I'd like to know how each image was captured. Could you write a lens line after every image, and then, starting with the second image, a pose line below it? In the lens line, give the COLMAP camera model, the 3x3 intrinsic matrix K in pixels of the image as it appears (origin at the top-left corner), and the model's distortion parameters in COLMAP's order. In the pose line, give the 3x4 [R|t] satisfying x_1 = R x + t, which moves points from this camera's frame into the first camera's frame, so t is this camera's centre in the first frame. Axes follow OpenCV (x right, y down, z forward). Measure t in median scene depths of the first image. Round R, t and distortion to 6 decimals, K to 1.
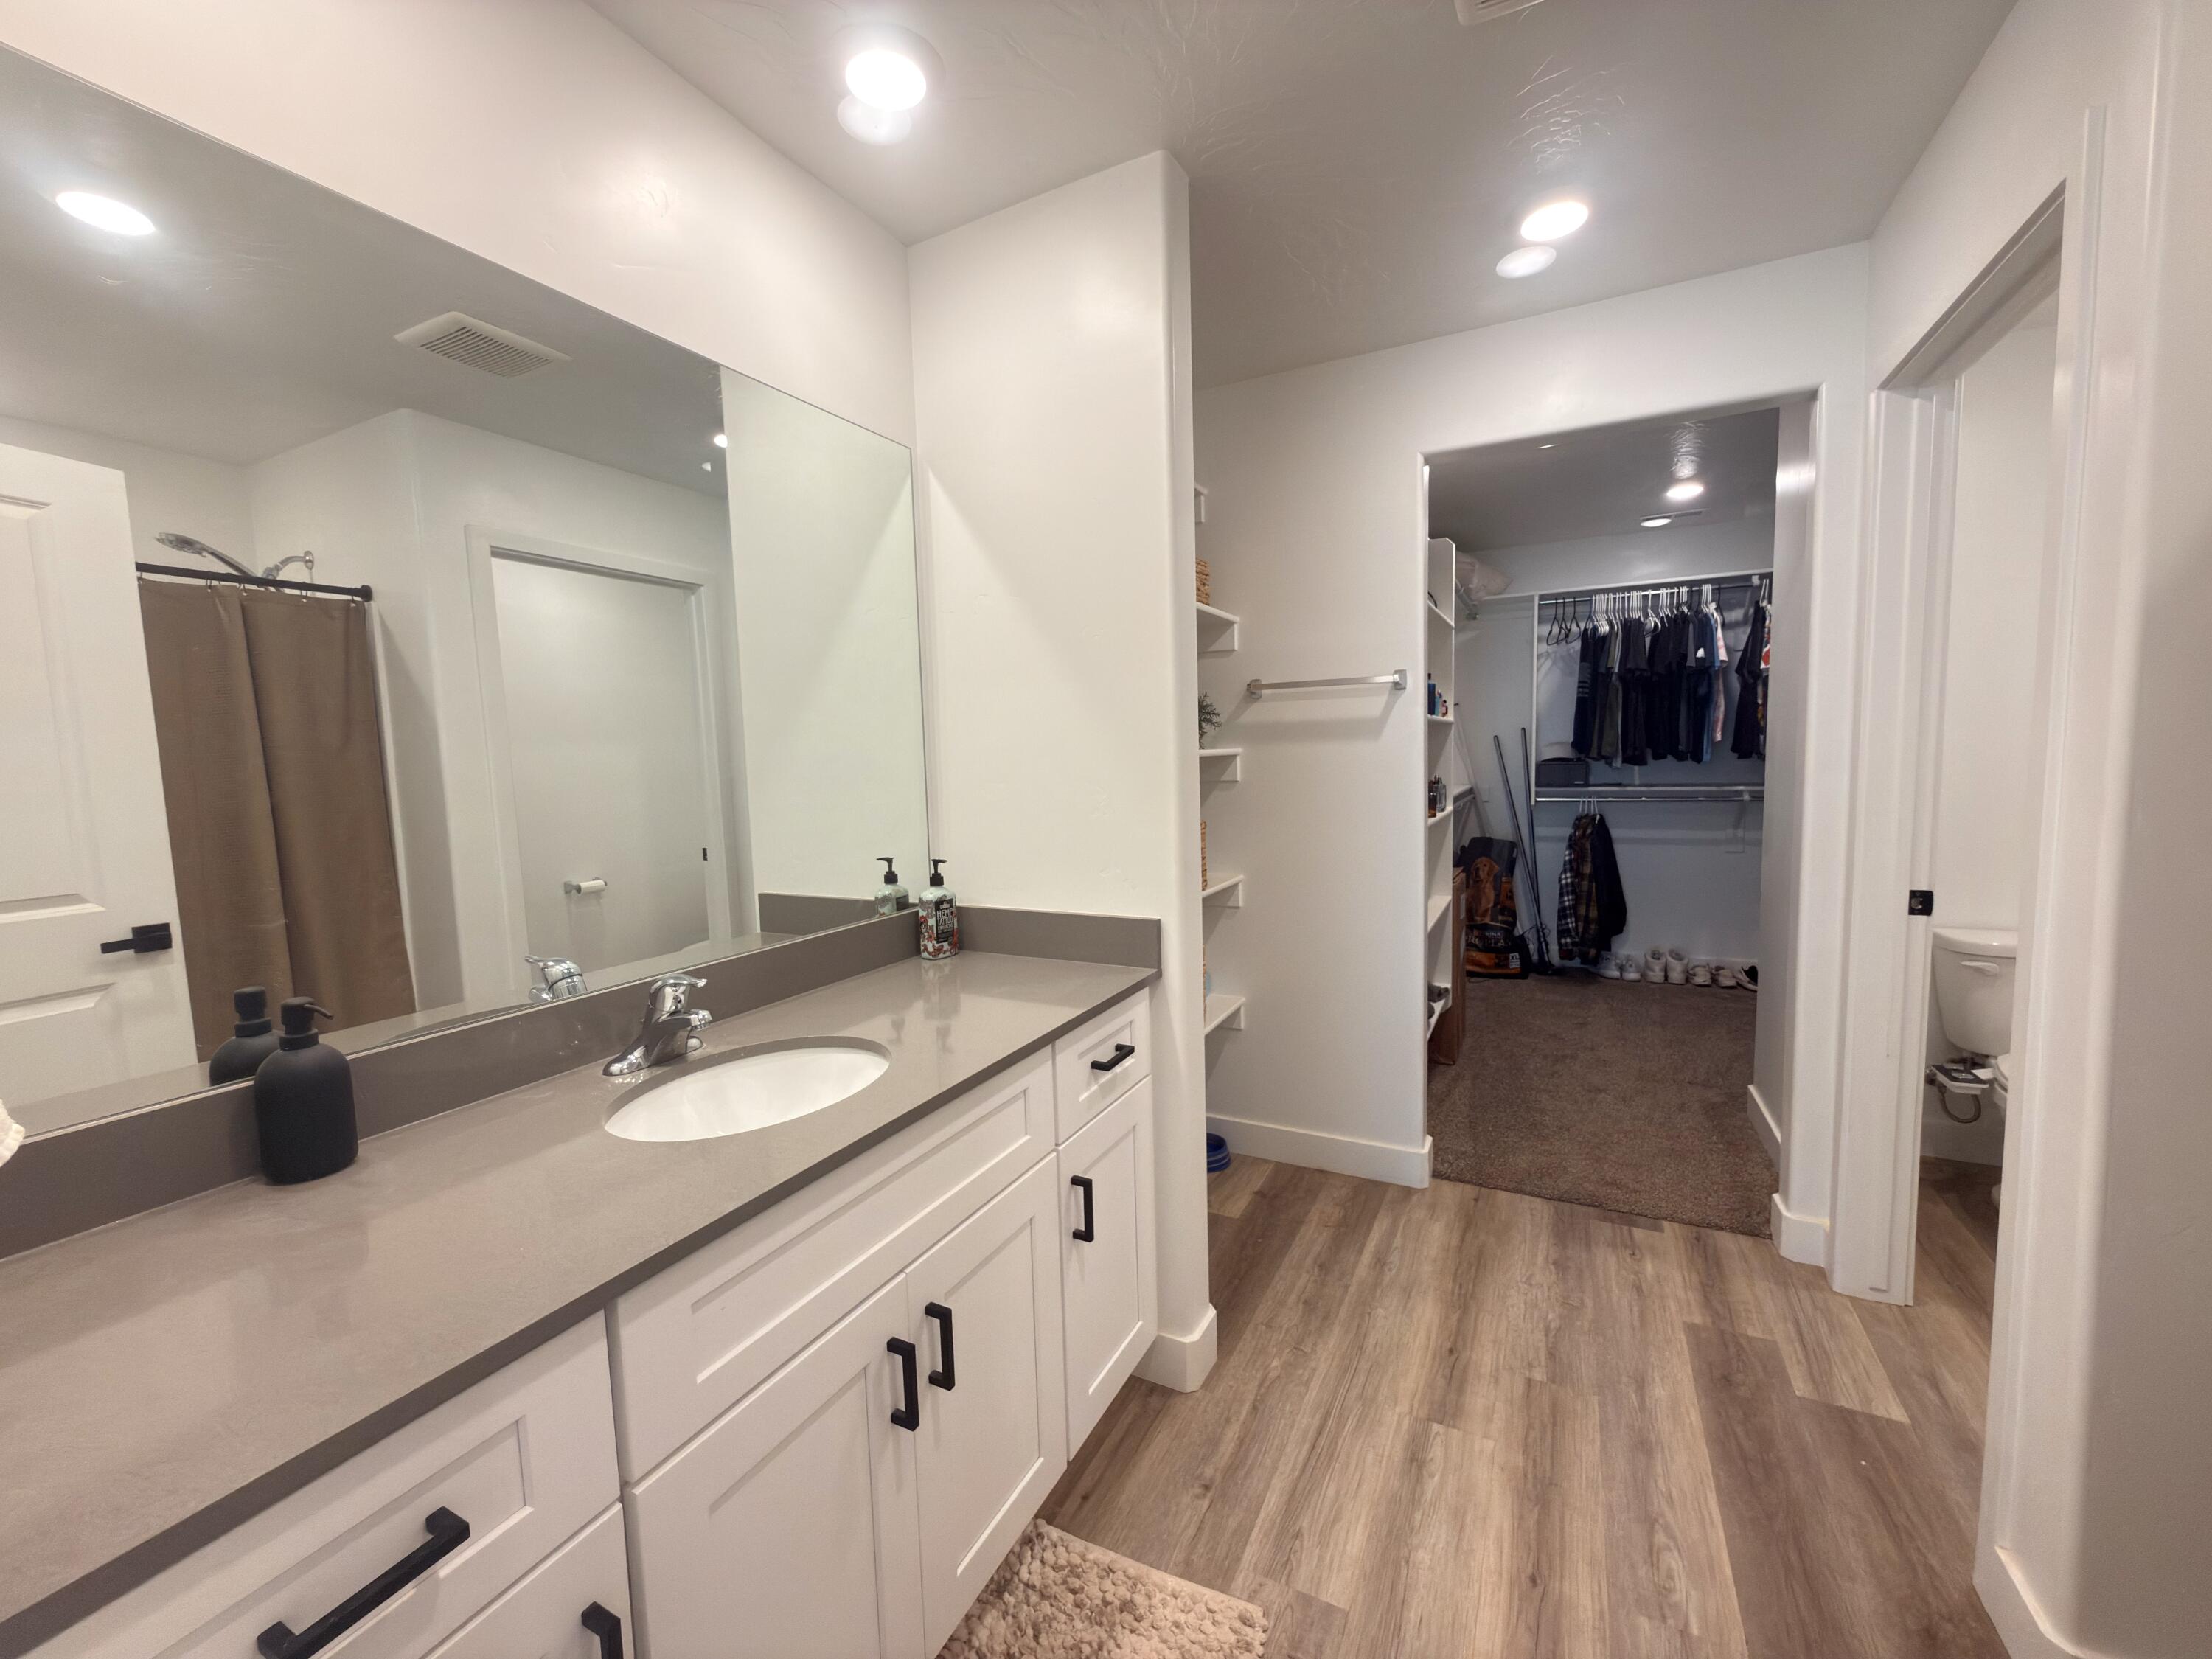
lens RADIAL K [[880.4, 0, 1104.9], [0, 880.4, 831.4], [0, 0, 1]] dist [-0.001485, -0.000050]
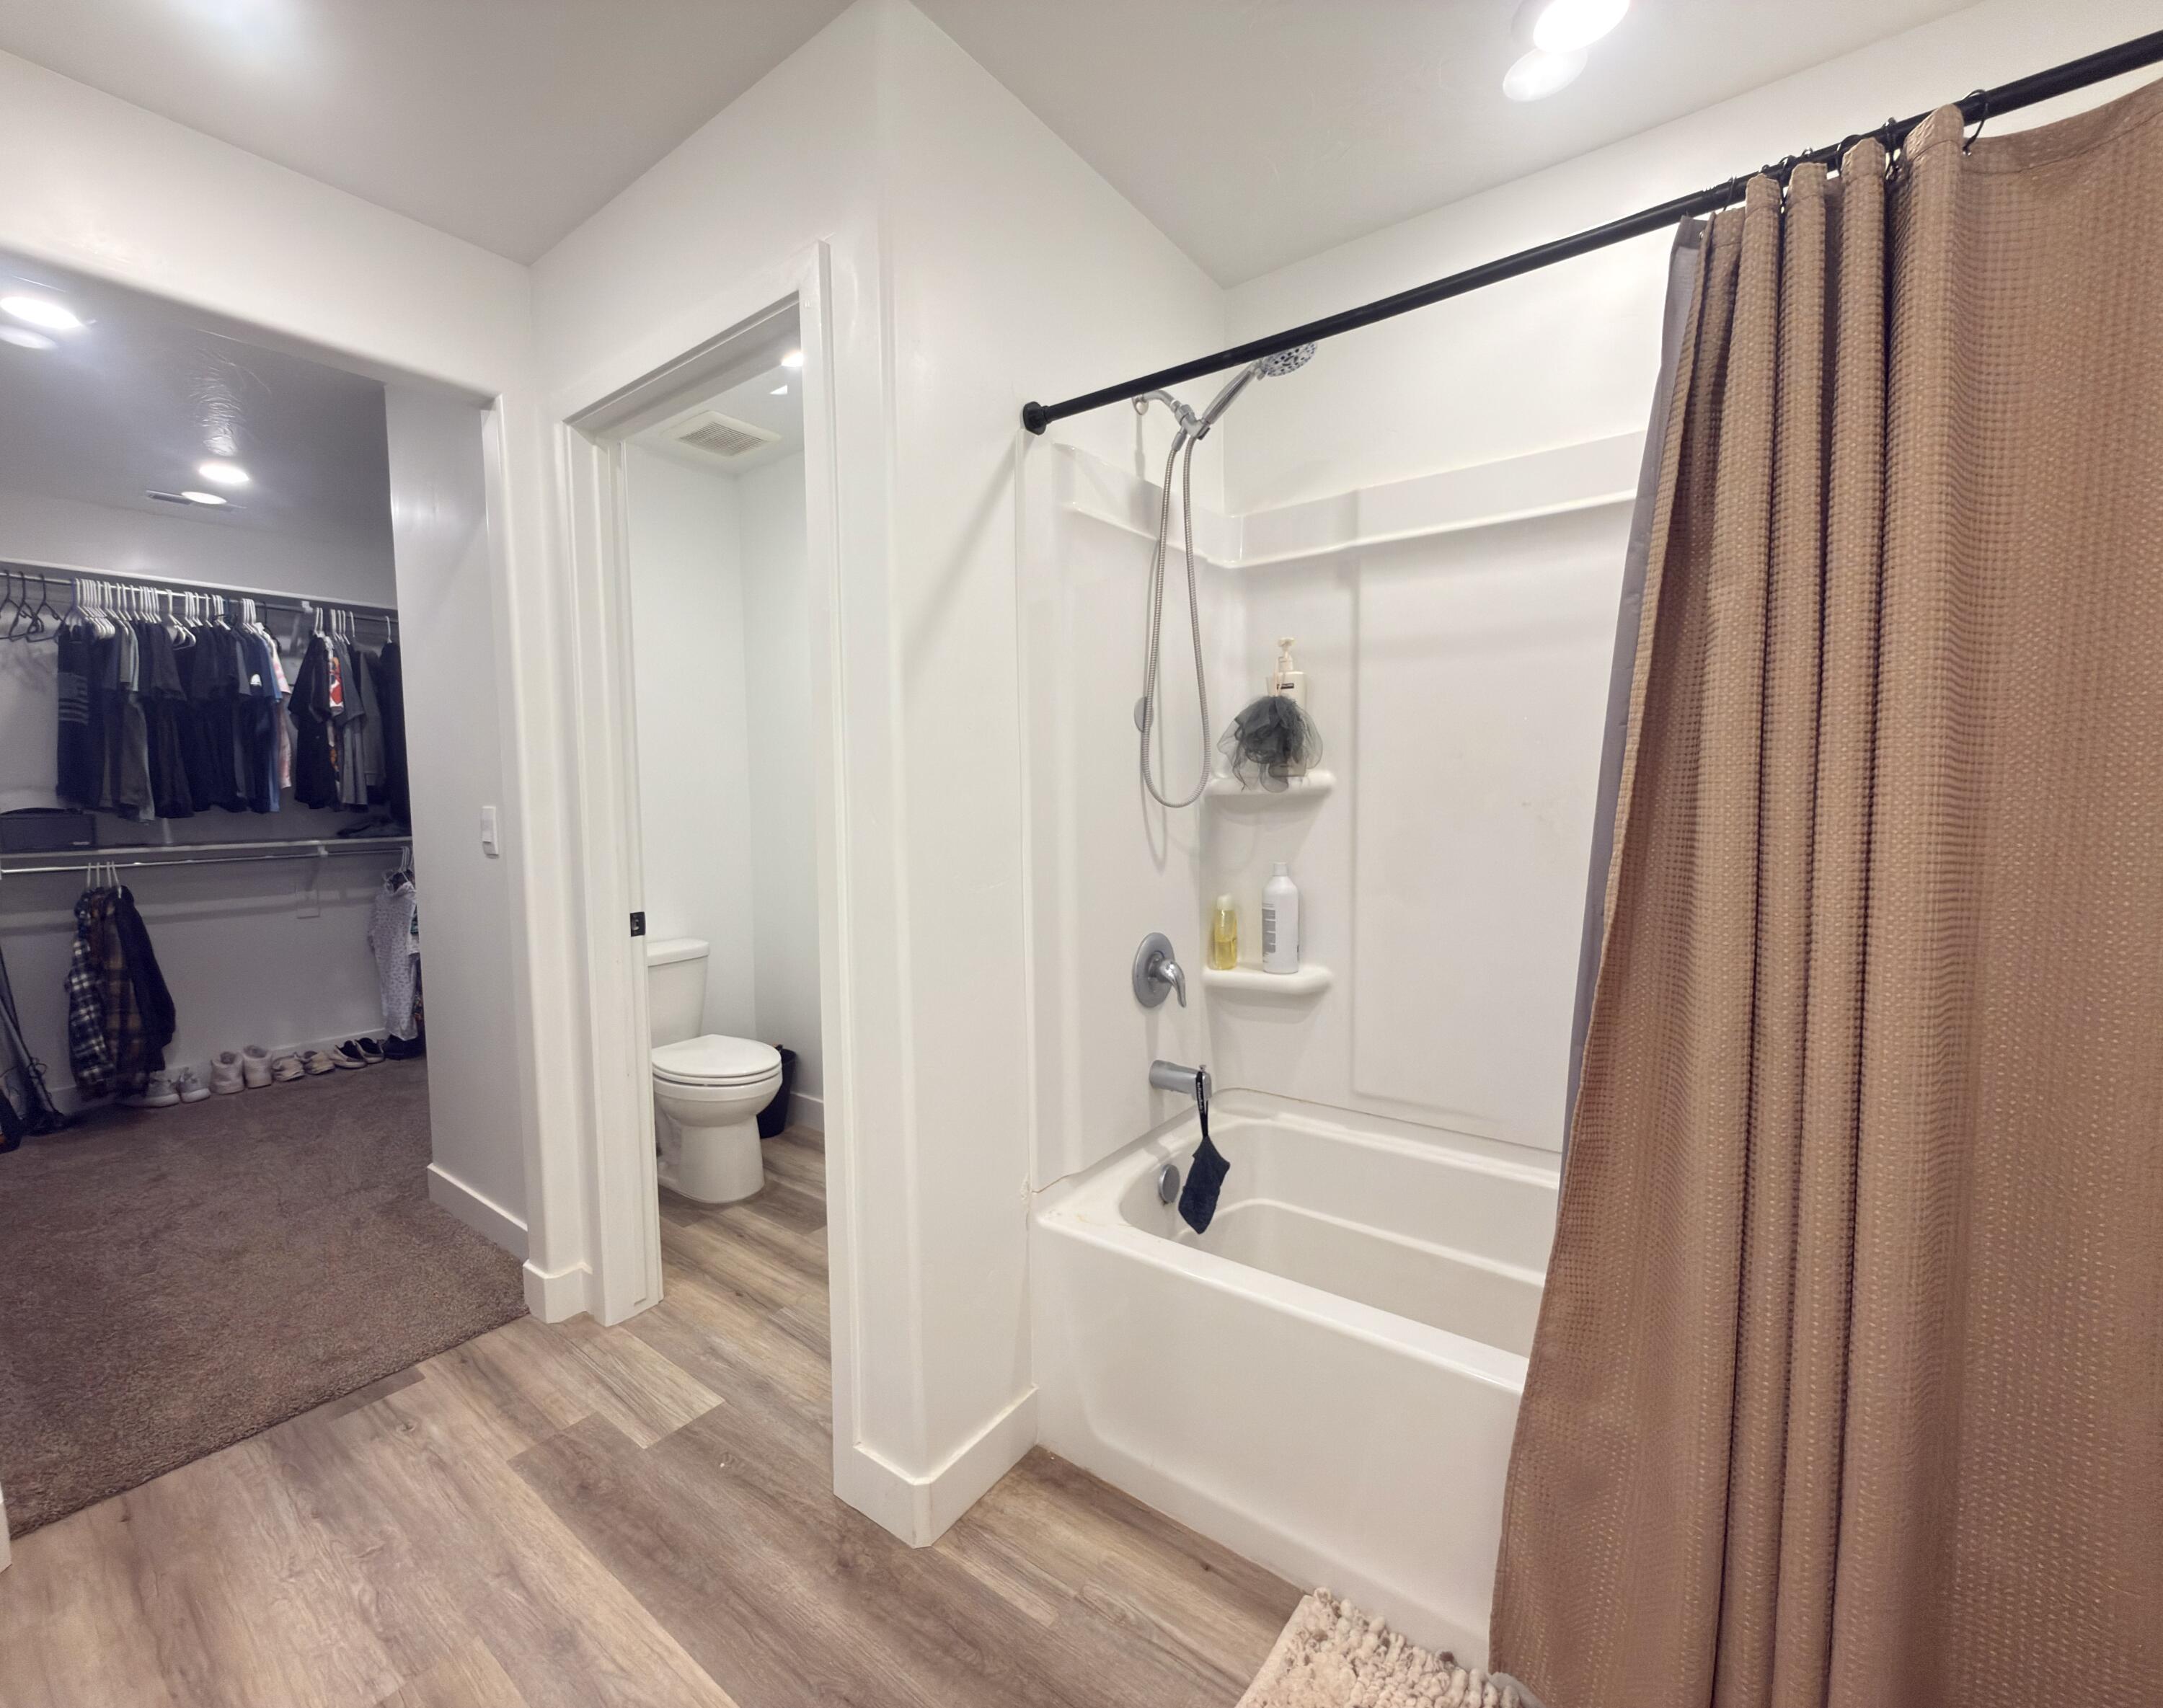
lens RADIAL K [[911.3, 0, 1026.0], [0, 911.3, 855.9], [0, 0, 1]] dist [-0.000936, 0.000179]
pose [[0.192989, -0.047617, 0.980045, -0.032831], [0.095348, 0.995005, 0.029568, 0.005610], [-0.976557, 0.087739, 0.196565, 0.162376]]
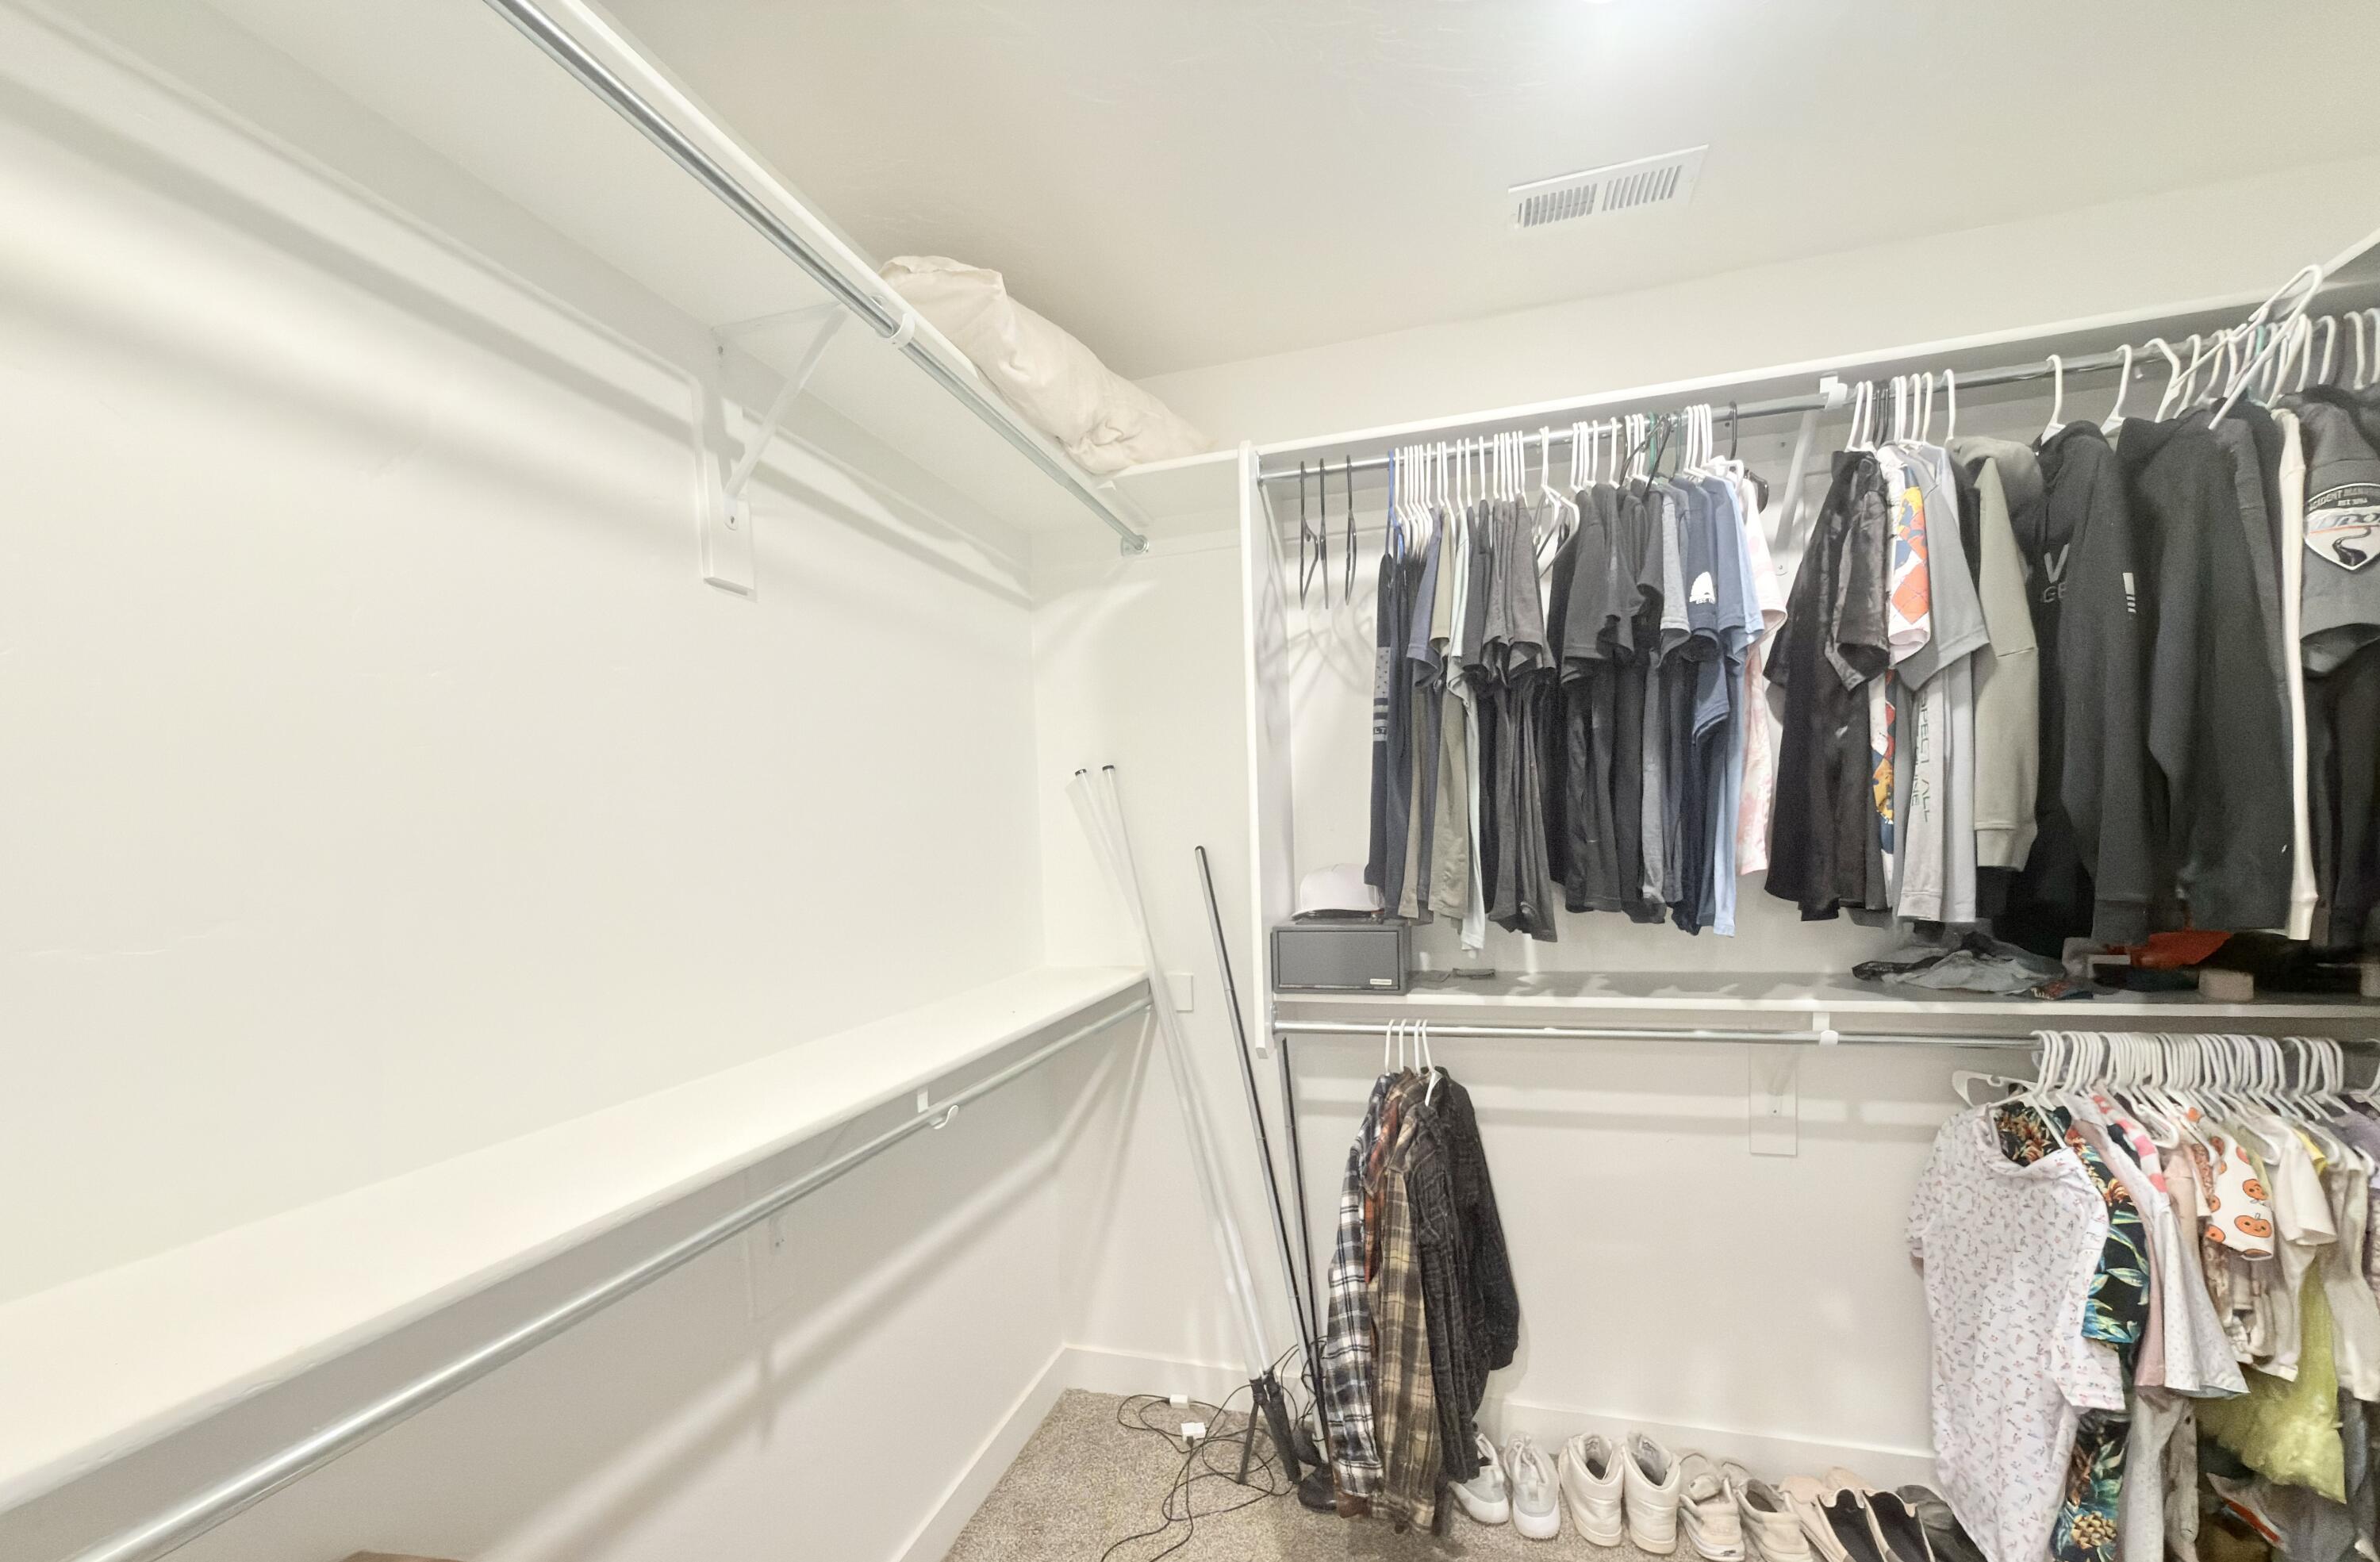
lens RADIAL K [[959.9, 0, 1179.7], [0, 959.9, 893.6], [0, 0, 1]] dist [-0.003890, -0.000074]
pose [[0.983491, -0.012527, 0.180523, 0.501623], [0.020298, 0.998942, -0.041268, -0.099068], [-0.179815, 0.044251, 0.982705, 0.815477]]
